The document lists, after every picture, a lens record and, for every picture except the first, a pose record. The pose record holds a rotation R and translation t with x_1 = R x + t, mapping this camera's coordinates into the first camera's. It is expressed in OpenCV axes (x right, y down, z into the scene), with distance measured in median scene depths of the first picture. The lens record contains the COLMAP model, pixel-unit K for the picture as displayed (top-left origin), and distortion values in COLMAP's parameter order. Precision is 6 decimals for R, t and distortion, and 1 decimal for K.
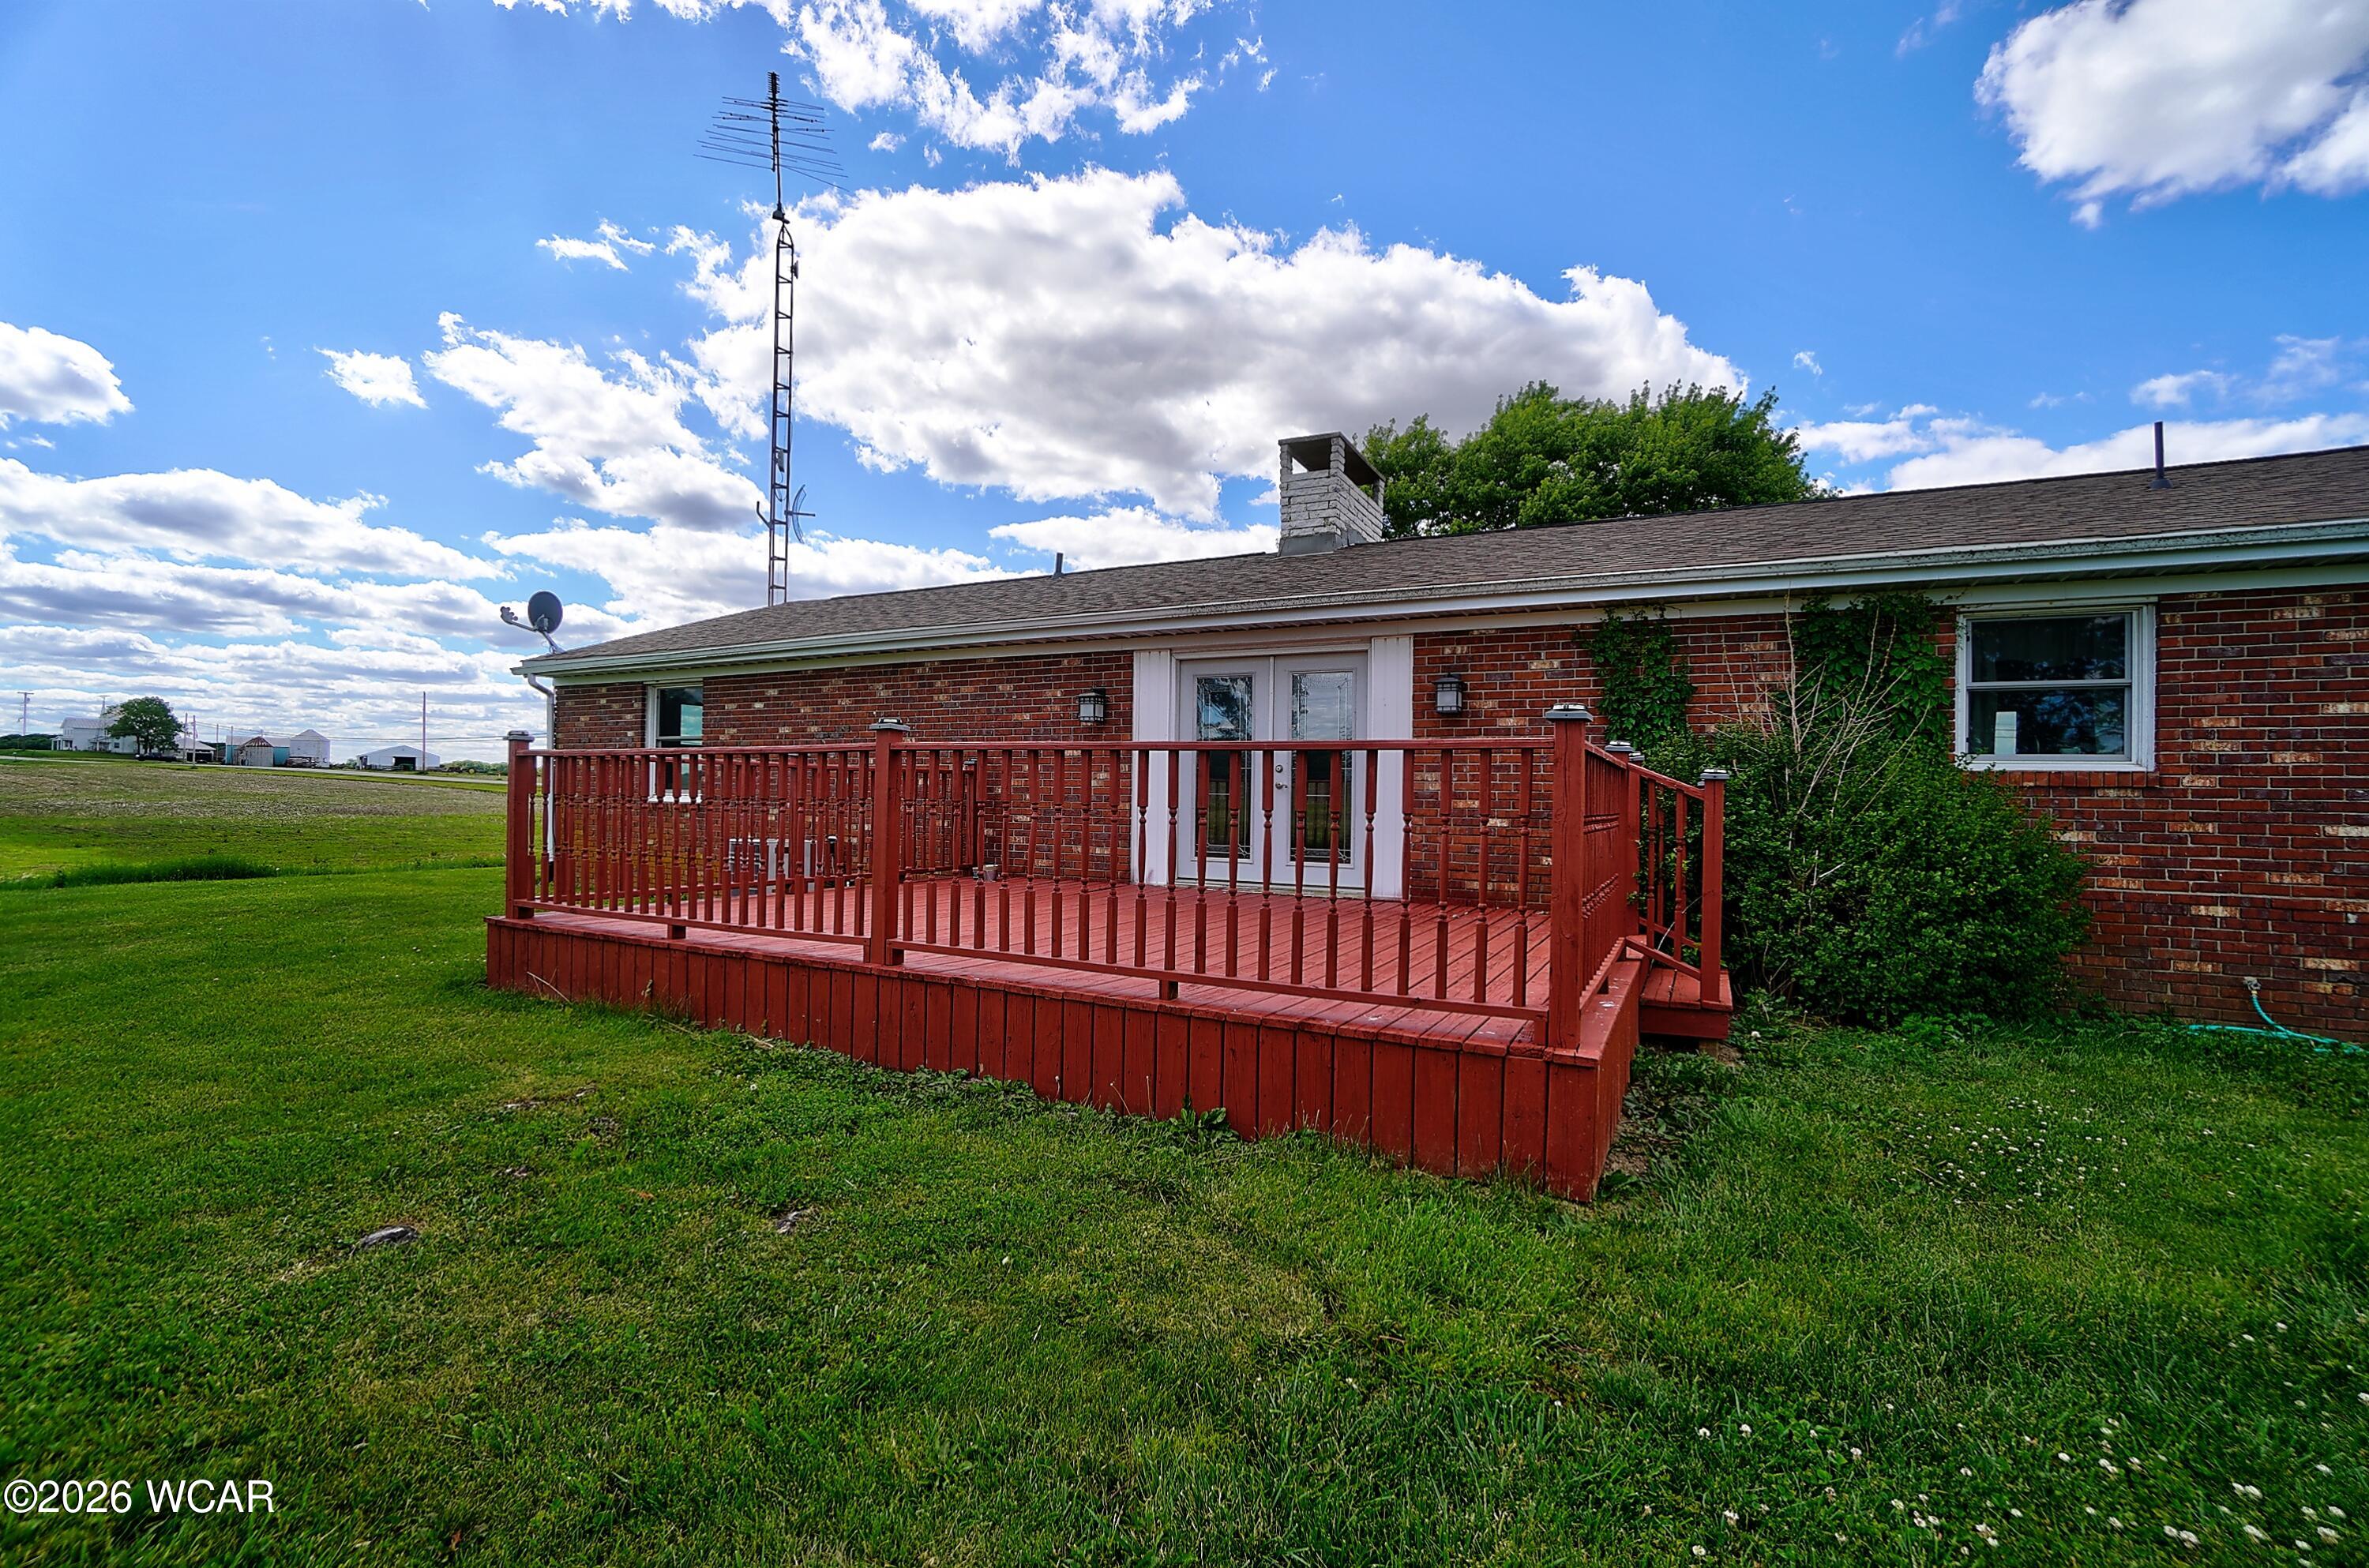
lens RADIAL K [[1069.1, 0, 1152.4], [0, 1069.1, 786.0], [0, 0, 1]] dist [-0.050916, 0.016397]
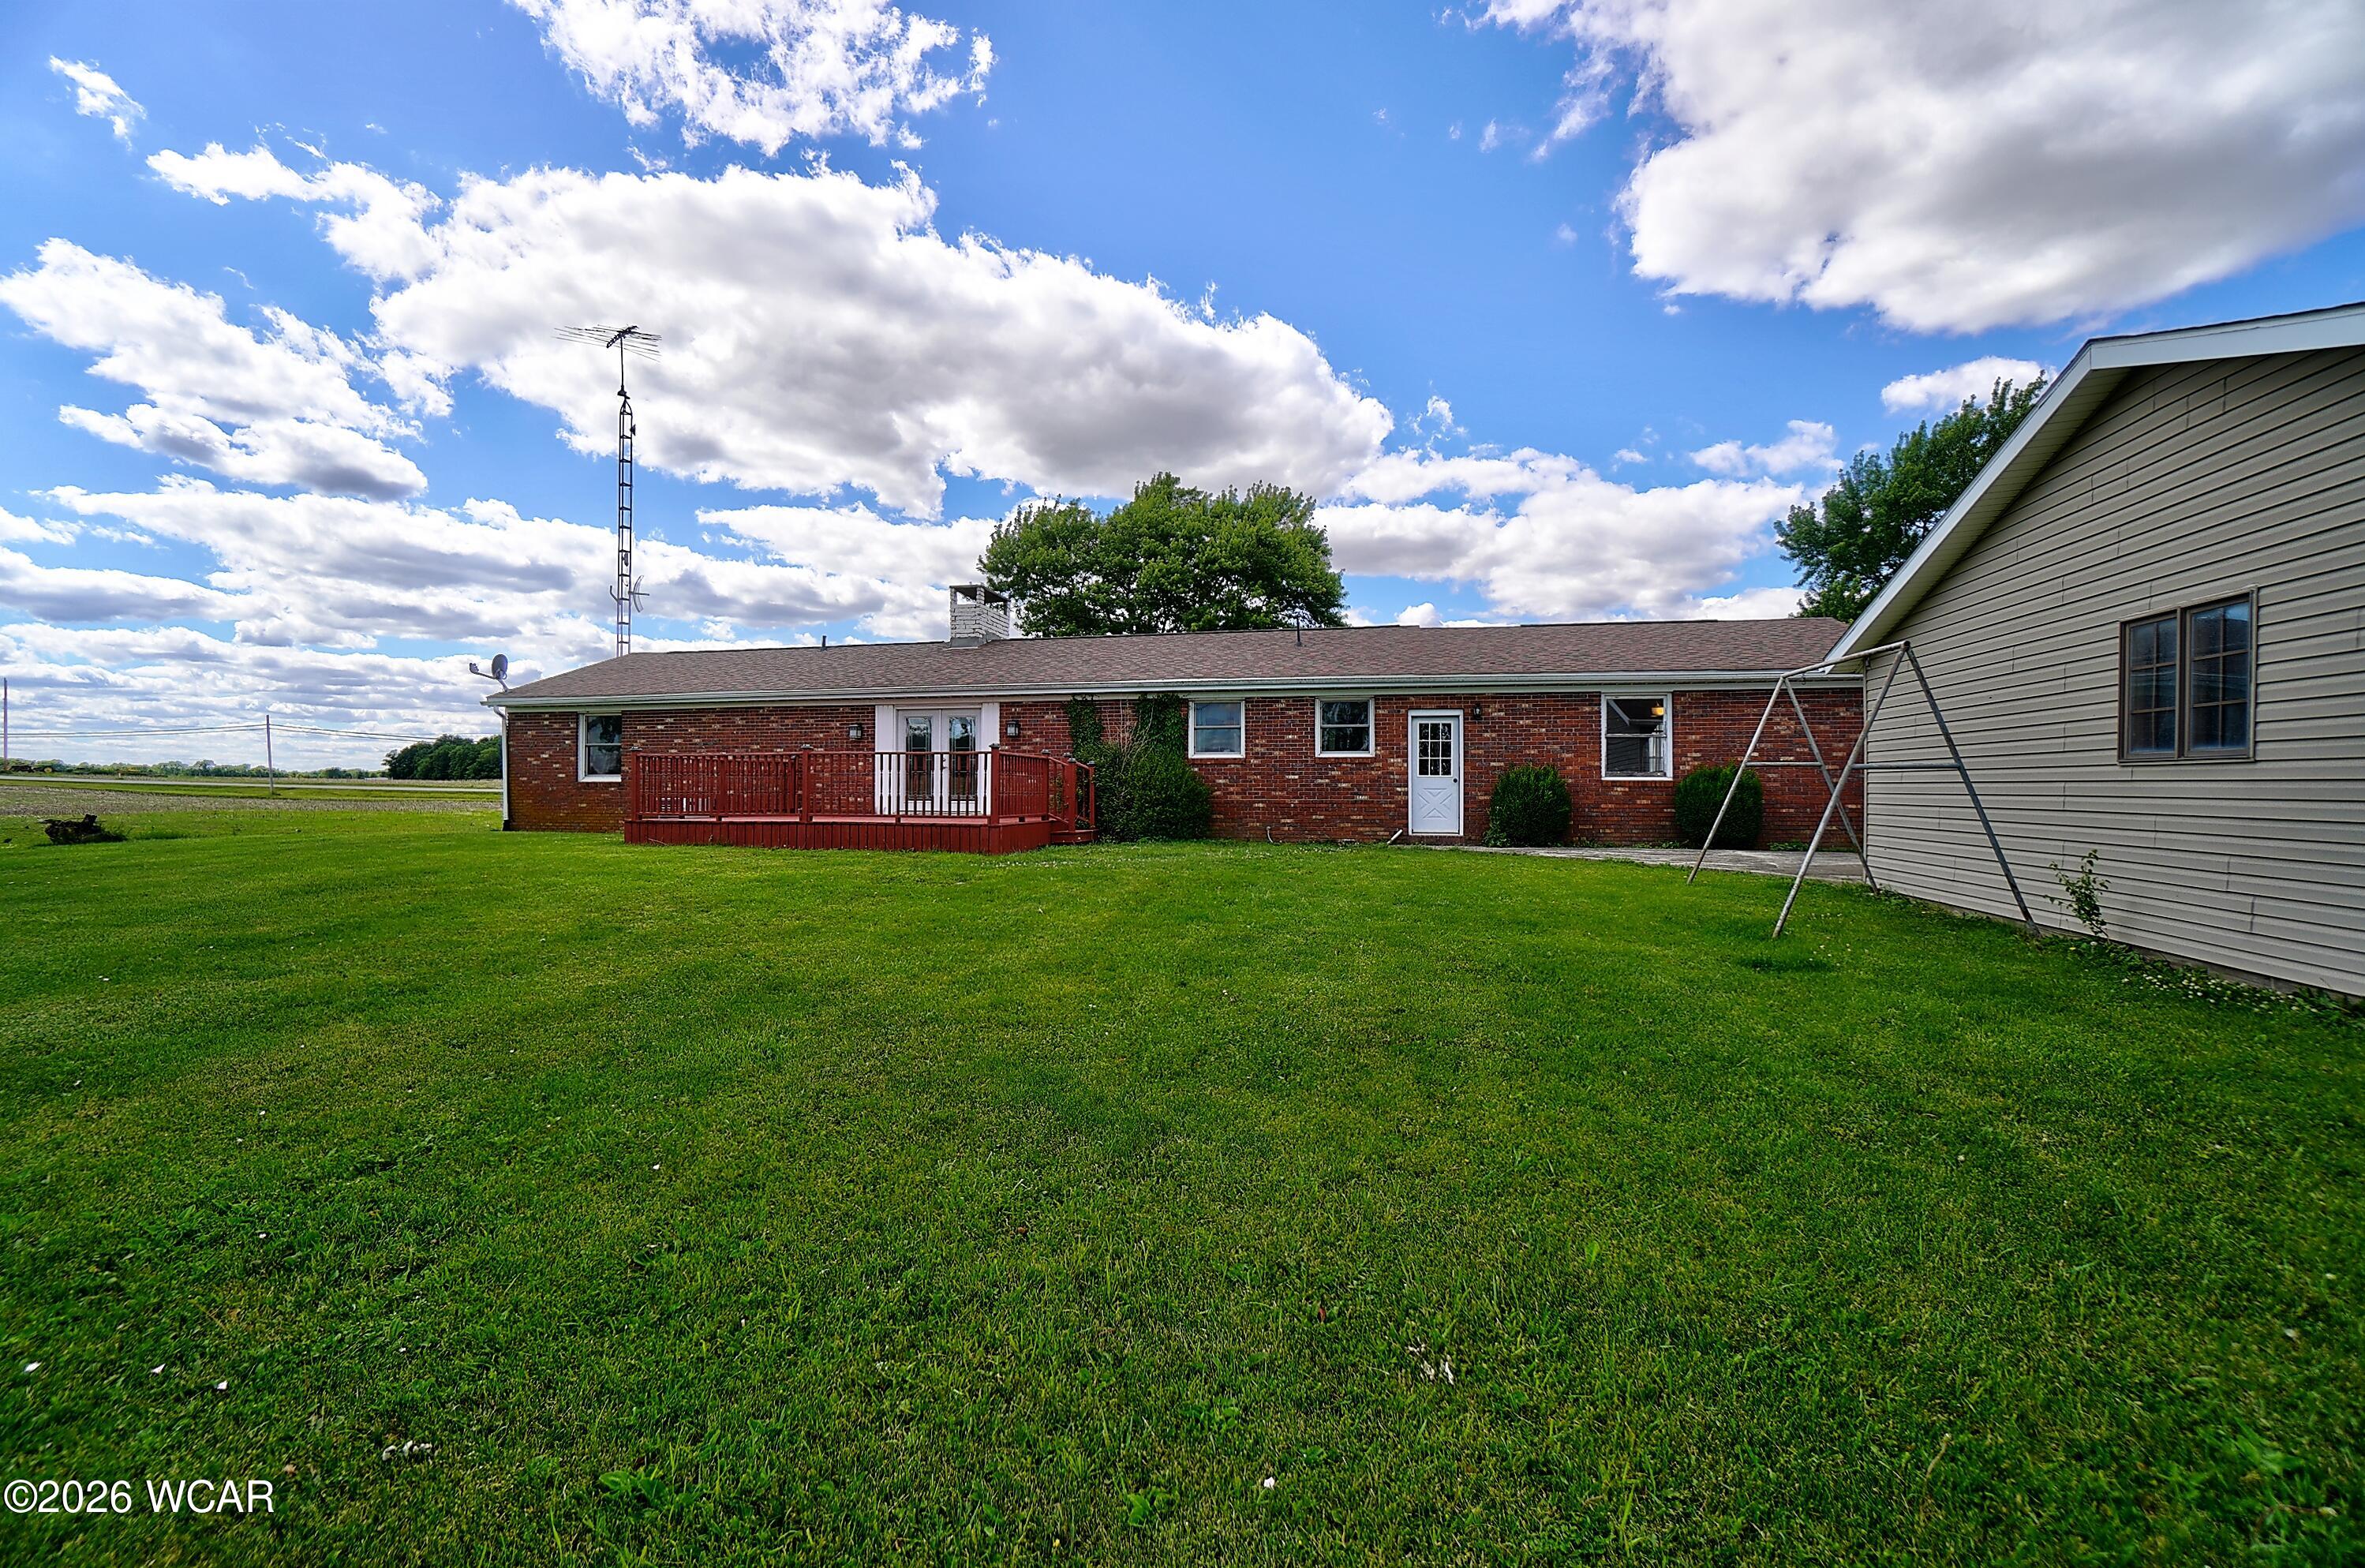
lens RADIAL K [[1053.7, 0, 1183.5], [0, 1053.7, 799.1], [0, 0, 1]] dist [-0.044124, 0.000070]
pose [[0.960223, -0.014650, 0.278850, -0.009743], [0.009926, 0.999782, 0.018345, 0.020440], [-0.279058, -0.014848, 0.960159, -0.831920]]
